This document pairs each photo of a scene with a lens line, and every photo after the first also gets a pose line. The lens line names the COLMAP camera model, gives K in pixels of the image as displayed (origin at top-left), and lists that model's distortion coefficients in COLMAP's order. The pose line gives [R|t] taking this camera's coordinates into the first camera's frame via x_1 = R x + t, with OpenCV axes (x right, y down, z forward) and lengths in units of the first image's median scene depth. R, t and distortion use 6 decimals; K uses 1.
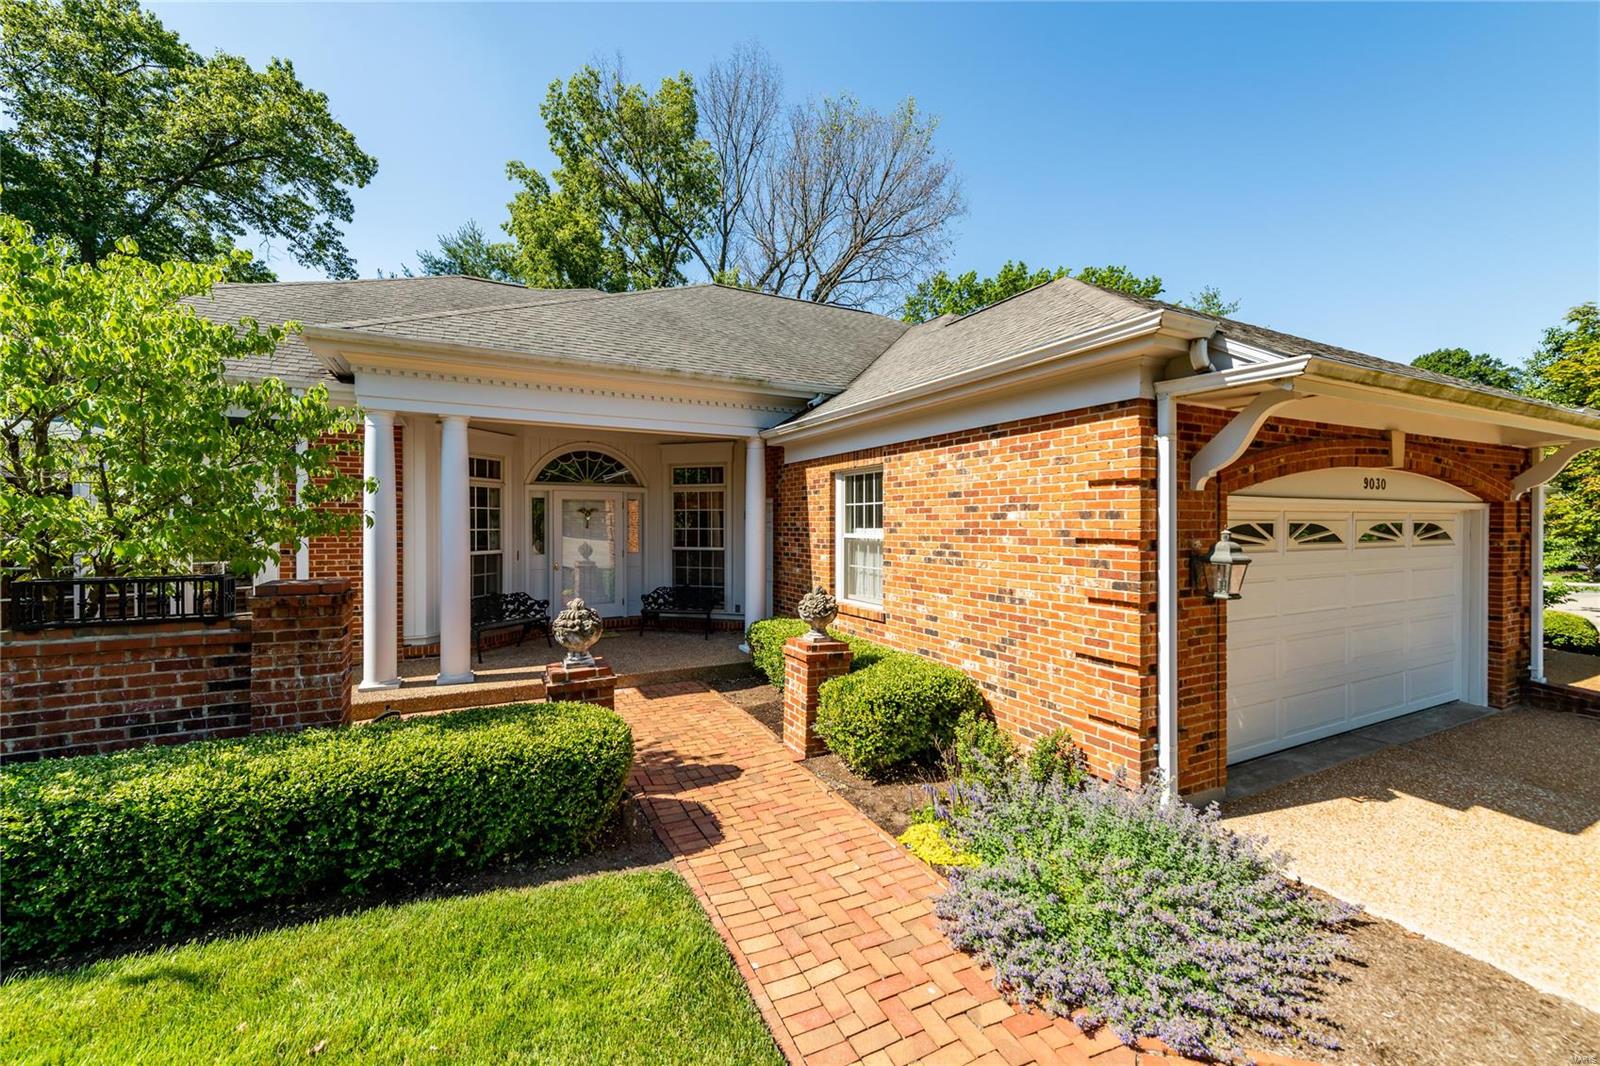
lens RADIAL K [[659.3, 0, 798.7], [0, 659.3, 525.1], [0, 0, 1]] dist [-0.002460, 0.000001]
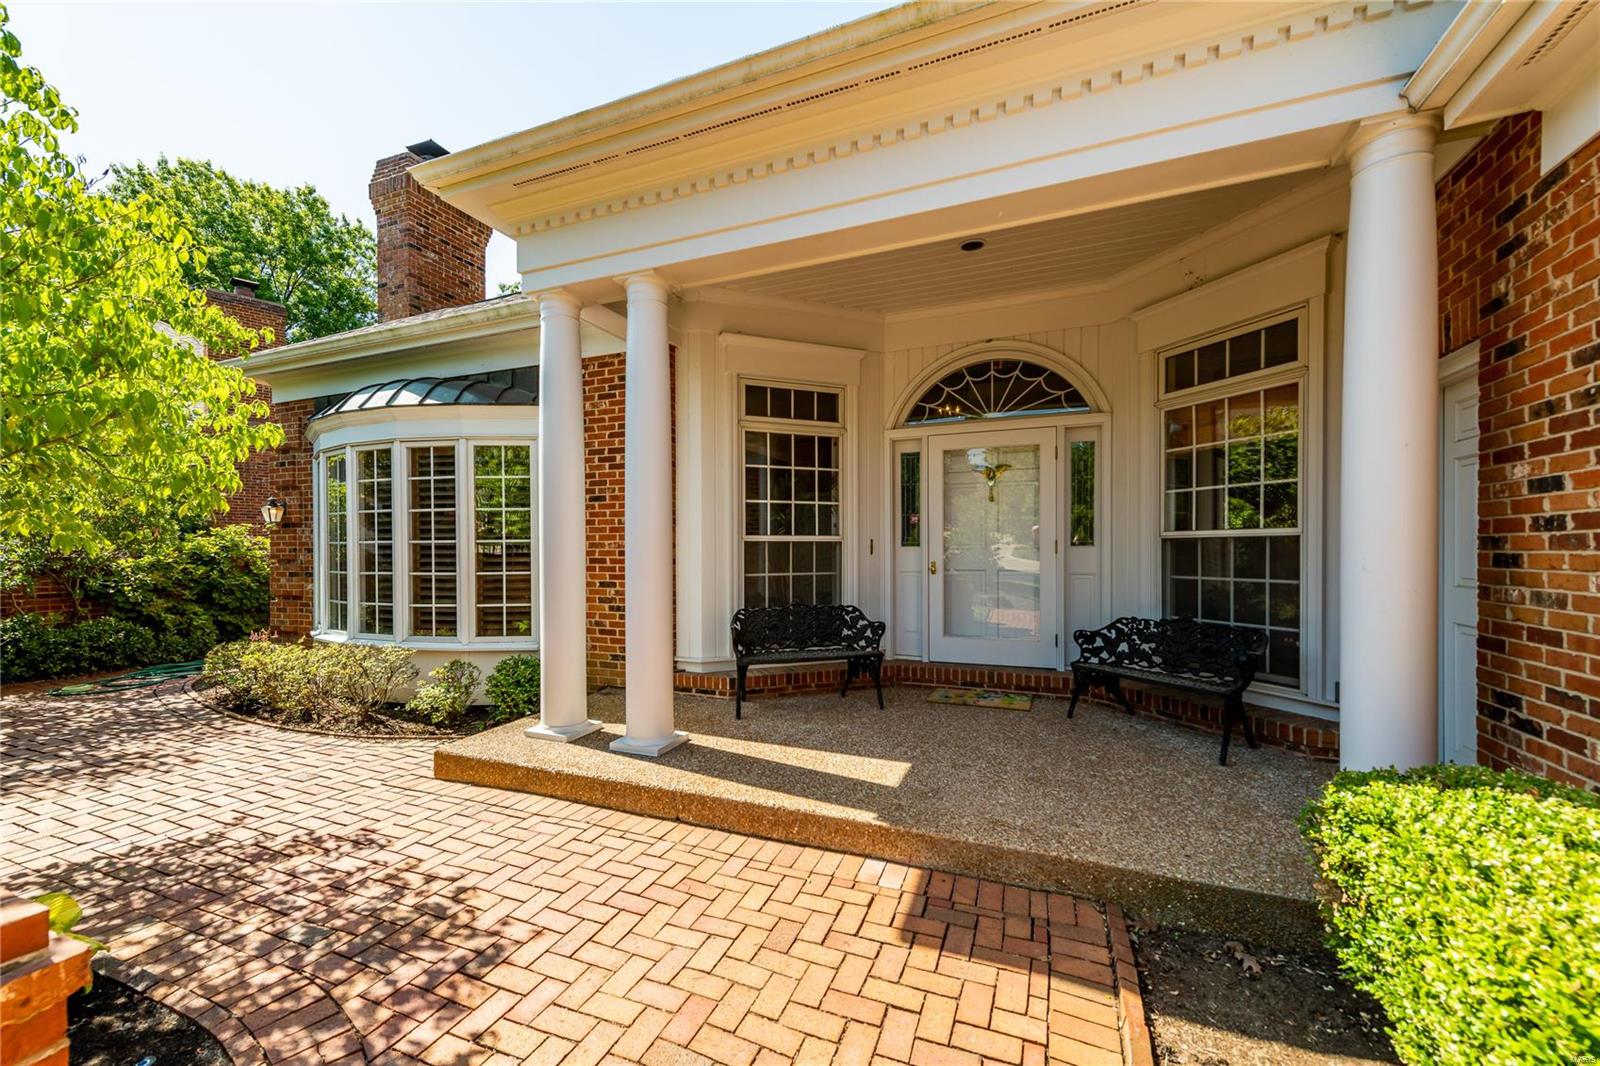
lens RADIAL K [[659.3, 0, 771.7], [0, 659.3, 554.0], [0, 0, 1]] dist [-0.002460, 0.000001]
pose [[0.635178, 0.003573, -0.772357, -0.012552], [-0.002760, 0.999993, 0.002355, 0.054087], [0.772360, 0.000636, 0.635184, 0.563228]]
